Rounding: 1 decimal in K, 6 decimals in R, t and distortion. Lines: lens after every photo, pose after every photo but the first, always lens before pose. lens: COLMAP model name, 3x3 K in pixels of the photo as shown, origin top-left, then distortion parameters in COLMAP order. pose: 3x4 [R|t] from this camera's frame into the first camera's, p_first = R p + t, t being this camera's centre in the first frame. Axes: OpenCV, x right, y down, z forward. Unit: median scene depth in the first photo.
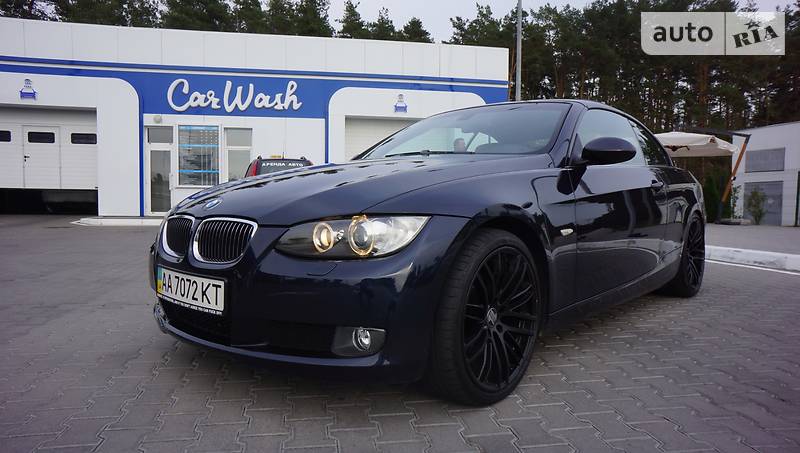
lens RADIAL K [[506.7, 0, 400.0], [0, 506.7, 226.5], [0, 0, 1]] dist [-0.057539, 0.061328]
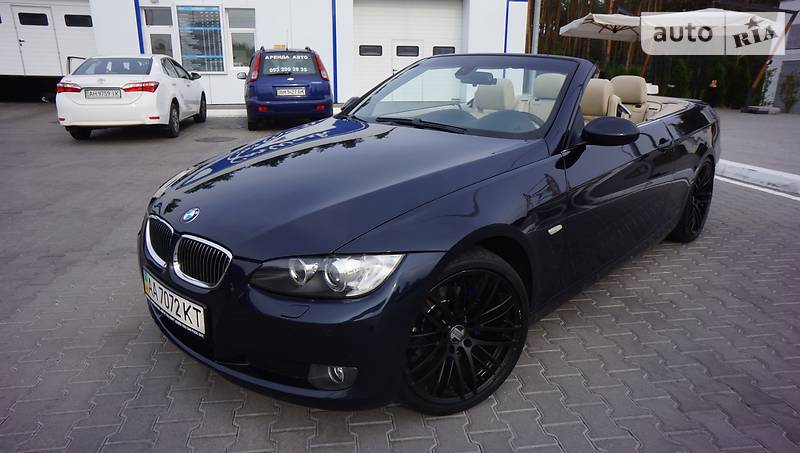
lens RADIAL K [[506.7, 0, 400.0], [0, 506.7, 226.5], [0, 0, 1]] dist [-0.057539, 0.061328]
pose [[0.999668, 0.004662, -0.025335, 0.036176], [0.001282, 0.973264, 0.229684, -0.142083], [0.025728, -0.229641, 0.972935, 0.031305]]
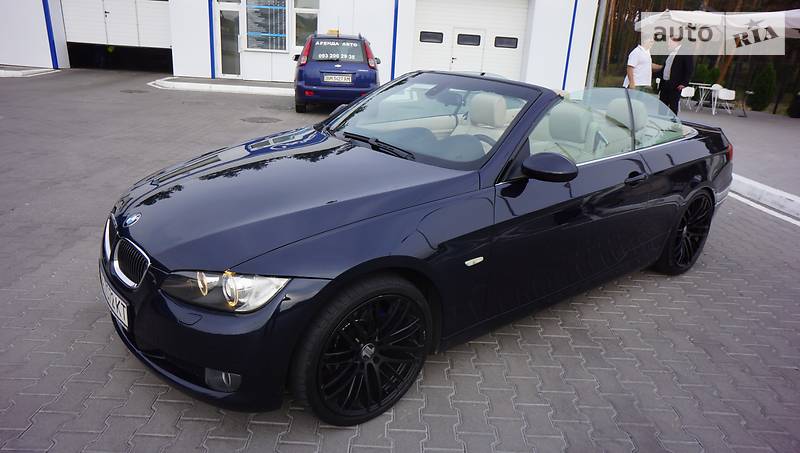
lens RADIAL K [[502.7, 0, 392.6], [0, 502.7, 228.2], [0, 0, 1]] dist [-0.016355, 0.001482]
pose [[0.985614, 0.098870, -0.137074, 0.195790], [-0.059899, 0.962739, 0.263715, -0.199777], [0.158040, -0.251711, 0.954812, 0.023222]]
